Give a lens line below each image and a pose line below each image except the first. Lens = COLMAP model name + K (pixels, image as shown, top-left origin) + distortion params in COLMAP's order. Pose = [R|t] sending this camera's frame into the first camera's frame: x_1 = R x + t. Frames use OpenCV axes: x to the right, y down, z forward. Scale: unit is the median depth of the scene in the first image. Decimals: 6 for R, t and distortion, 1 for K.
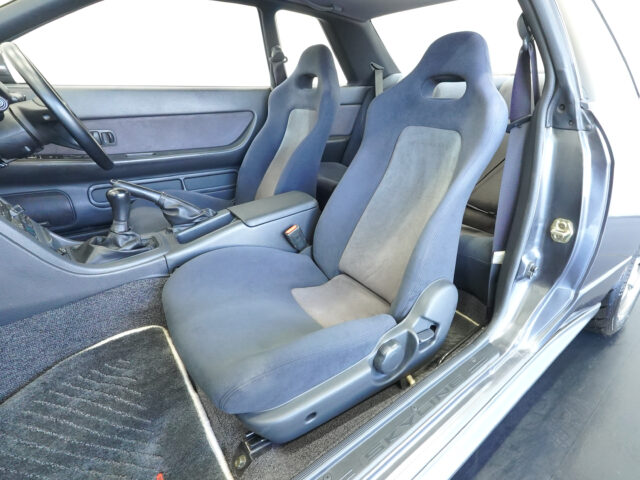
lens RADIAL K [[301.7, 0, 341.1], [0, 301.7, 236.0], [0, 0, 1]] dist [0.000963, 0.000962]
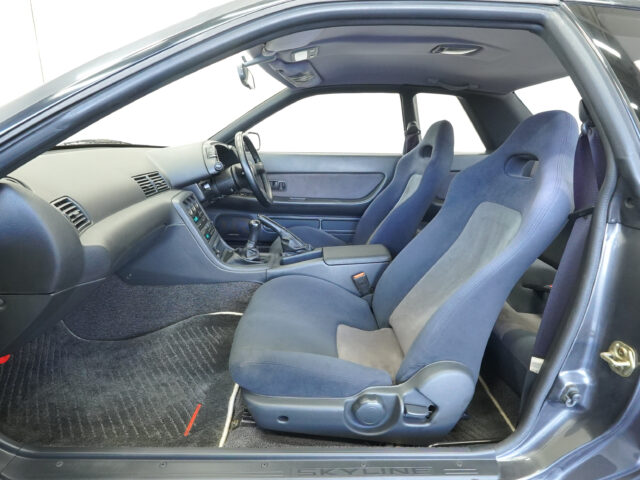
lens RADIAL K [[292.9, 0, 320.0], [0, 292.9, 240.0], [0, 0, 1]] dist [-0.000427, -0.000103]
pose [[0.807694, 0.179742, -0.561536, 0.384801], [-0.259574, 0.963537, -0.064943, -0.047837], [0.529388, 0.198215, 0.824900, -0.041106]]
